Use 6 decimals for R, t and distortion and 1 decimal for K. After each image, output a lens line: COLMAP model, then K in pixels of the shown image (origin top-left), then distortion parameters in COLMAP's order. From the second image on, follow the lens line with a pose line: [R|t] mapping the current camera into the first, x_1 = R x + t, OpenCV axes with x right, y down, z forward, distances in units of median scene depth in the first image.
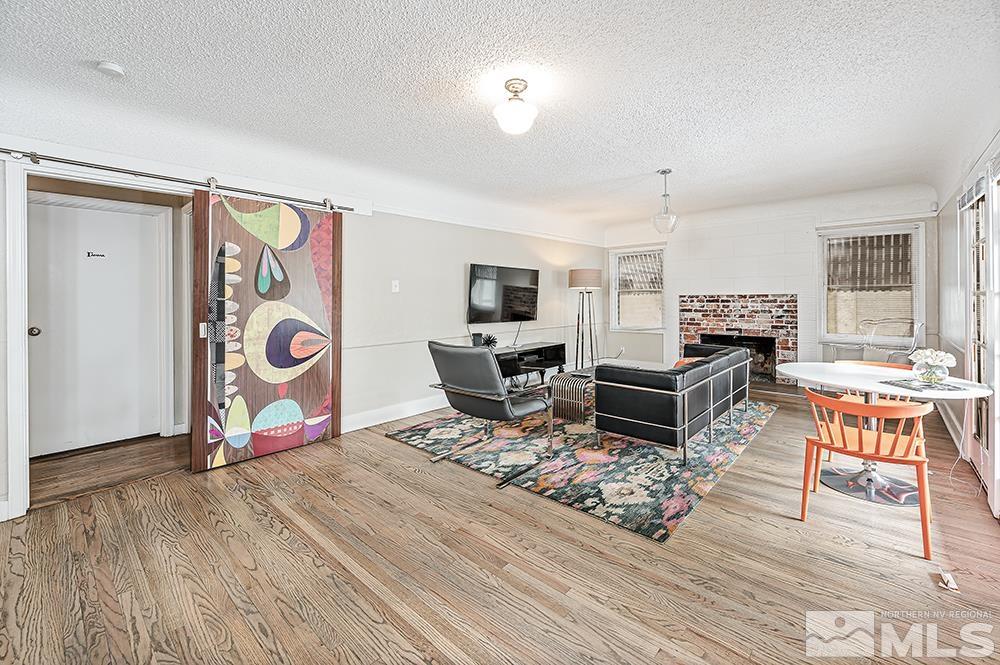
lens RADIAL K [[414.6, 0, 500.0], [0, 414.6, 332.5], [0, 0, 1]] dist [-0.000610, -0.000035]
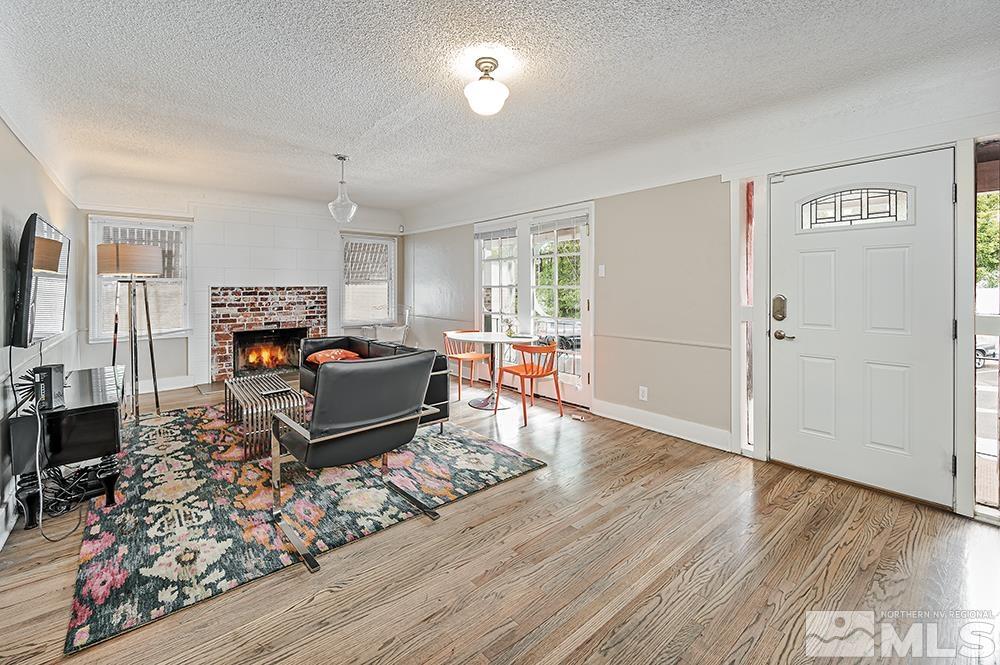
lens RADIAL K [[421.8, 0, 530.2], [0, 421.8, 331.4], [0, 0, 1]] dist [-0.000727, -0.000043]
pose [[0.091432, -0.097837, 0.990993, -0.372188], [0.084554, 0.992331, 0.090168, -0.027348], [-0.992215, 0.075548, 0.099003, 0.331743]]
